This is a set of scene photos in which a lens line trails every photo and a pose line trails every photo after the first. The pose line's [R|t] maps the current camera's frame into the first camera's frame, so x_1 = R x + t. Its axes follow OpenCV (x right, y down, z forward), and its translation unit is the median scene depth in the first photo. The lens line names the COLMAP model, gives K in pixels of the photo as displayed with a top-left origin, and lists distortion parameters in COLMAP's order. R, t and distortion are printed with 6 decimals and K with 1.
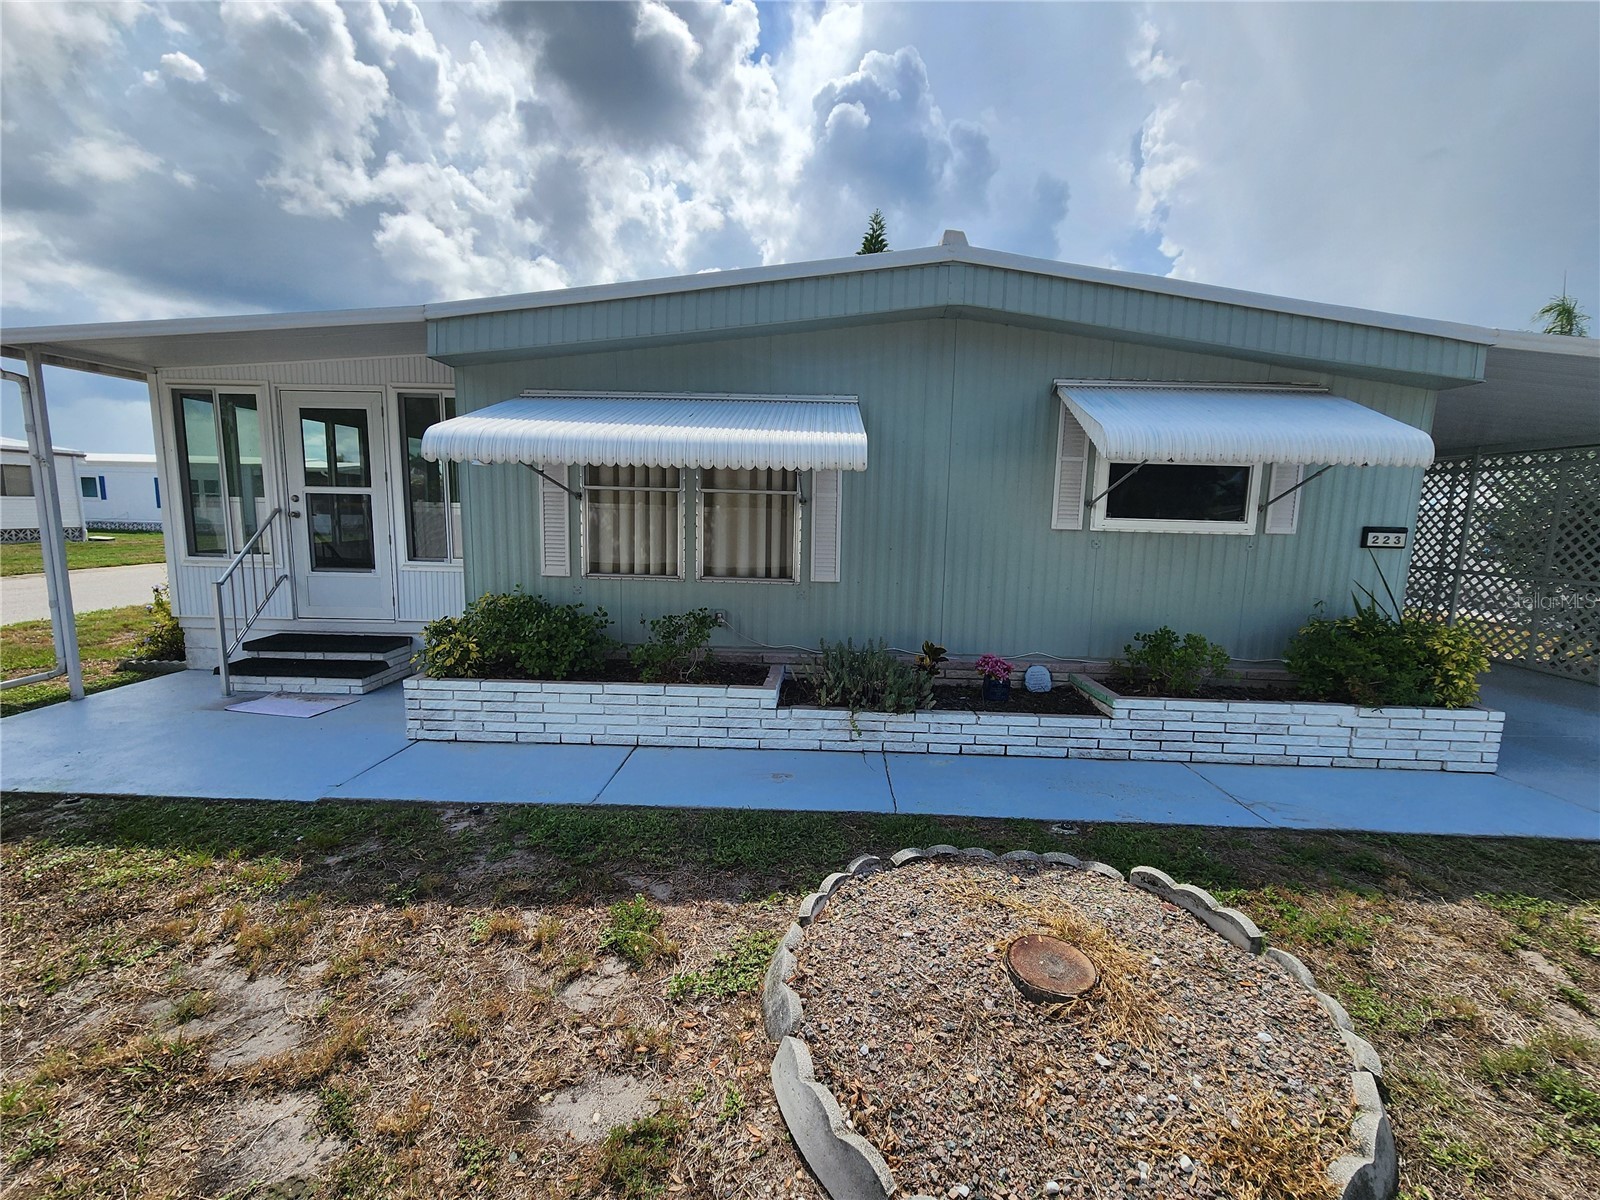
lens RADIAL K [[644.0, 0, 800.0], [0, 644.0, 600.0], [0, 0, 1]] dist [0.003443, 0.000329]
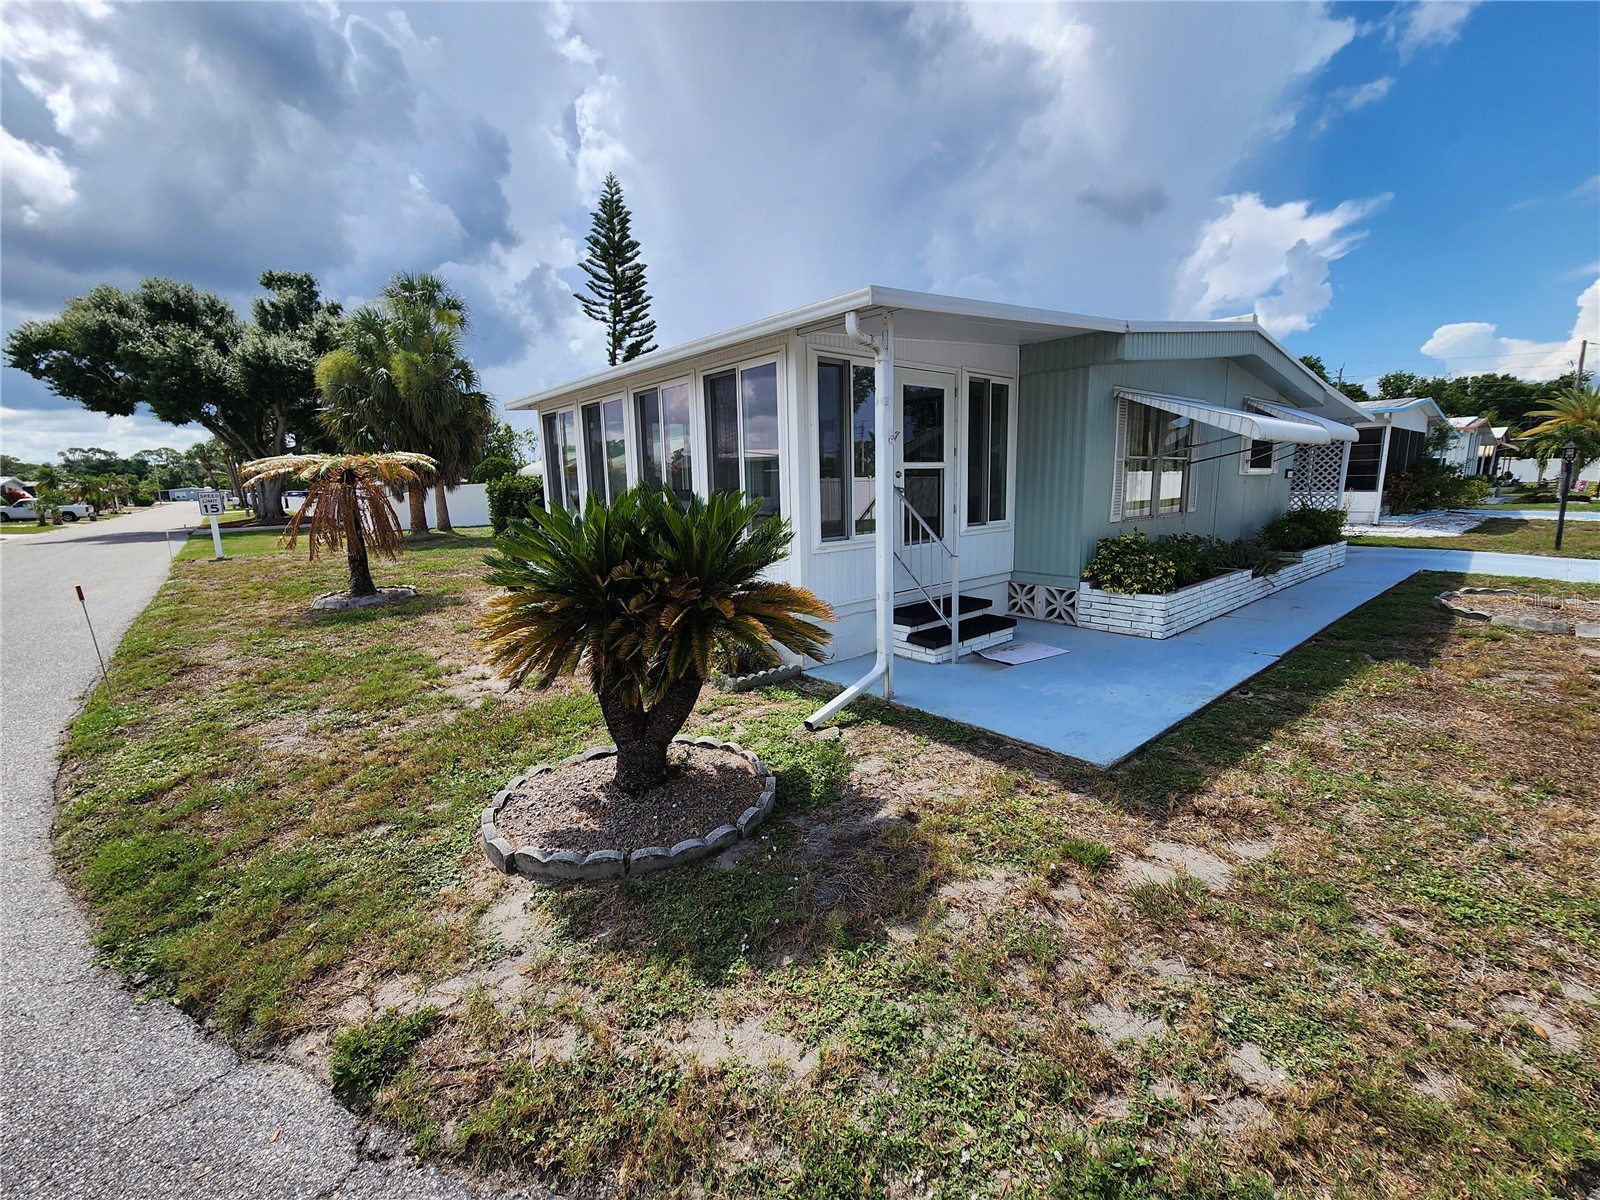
lens RADIAL K [[644.0, 0, 800.0], [0, 644.0, 600.0], [0, 0, 1]] dist [0.003443, 0.000329]
pose [[0.704017, -0.172301, 0.688965, -0.589109], [0.138650, 0.984801, 0.104607, -0.032334], [-0.696518, 0.021880, 0.717206, 0.136978]]
